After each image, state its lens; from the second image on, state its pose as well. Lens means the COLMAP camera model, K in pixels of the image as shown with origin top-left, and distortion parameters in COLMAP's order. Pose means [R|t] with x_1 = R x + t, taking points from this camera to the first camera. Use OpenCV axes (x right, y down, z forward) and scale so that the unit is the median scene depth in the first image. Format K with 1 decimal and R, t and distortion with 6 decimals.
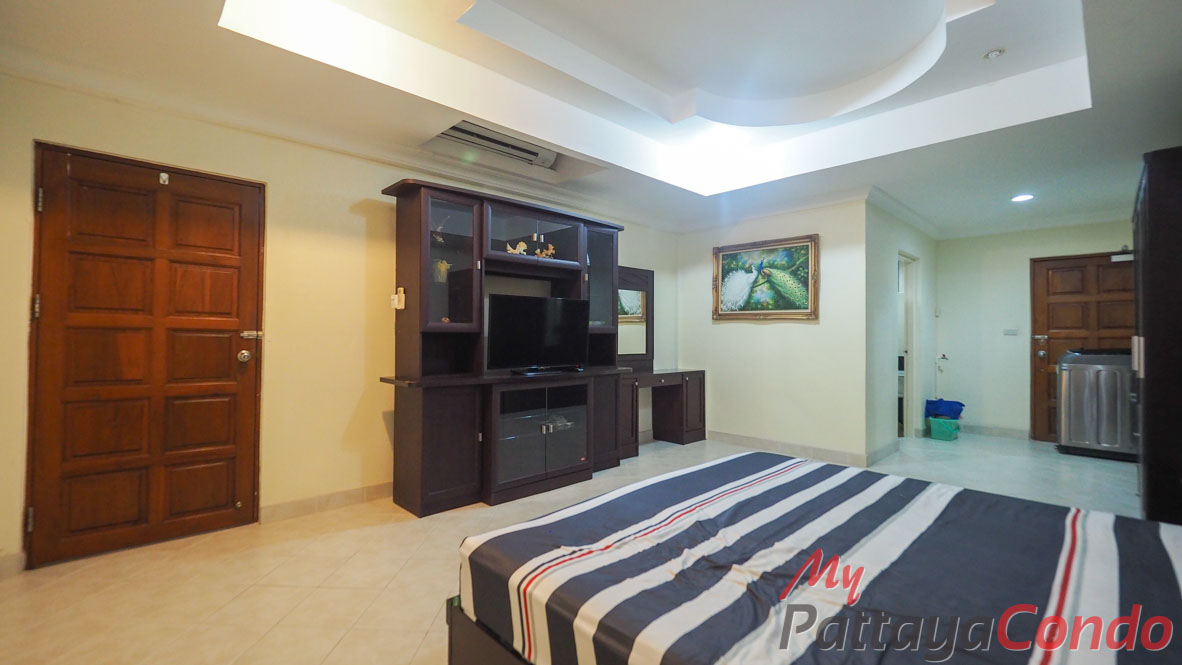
lens RADIAL K [[499.4, 0, 573.4], [0, 499.4, 329.0], [0, 0, 1]] dist [0.000864, -0.000272]
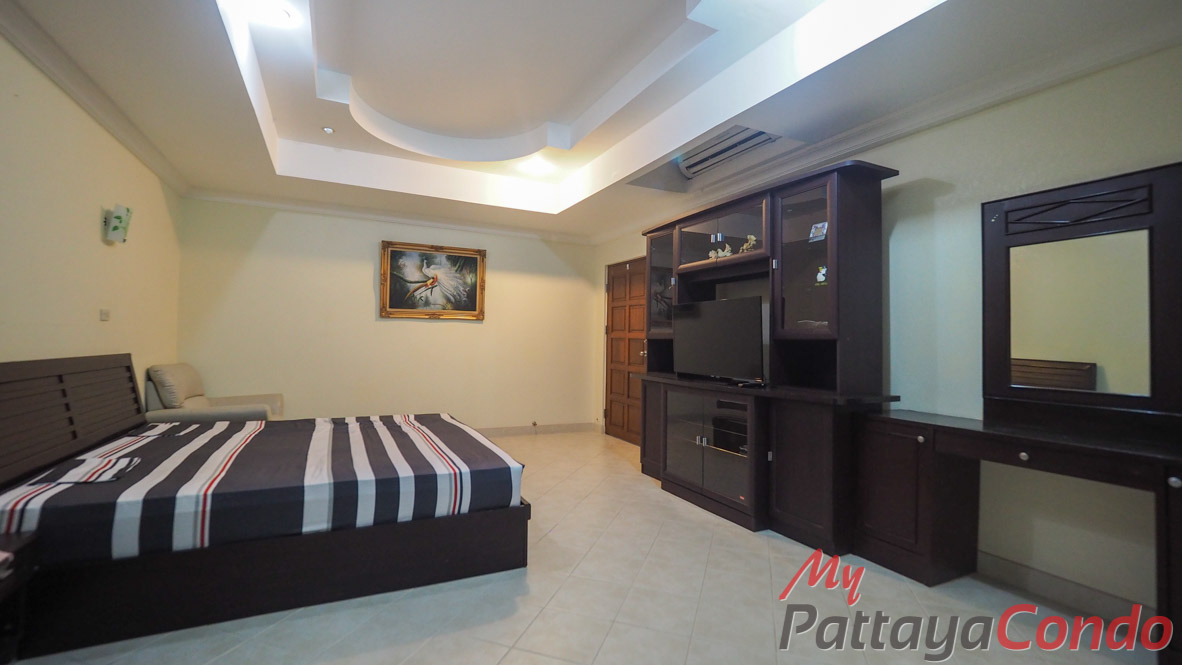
lens RADIAL K [[499.4, 0, 573.4], [0, 499.4, 329.0], [0, 0, 1]] dist [0.000864, -0.000272]
pose [[-0.296138, -0.035475, -0.954486, 1.082281], [-0.010954, 0.999370, -0.033744, 0.028537], [0.955082, 0.000463, -0.296341, 1.229244]]
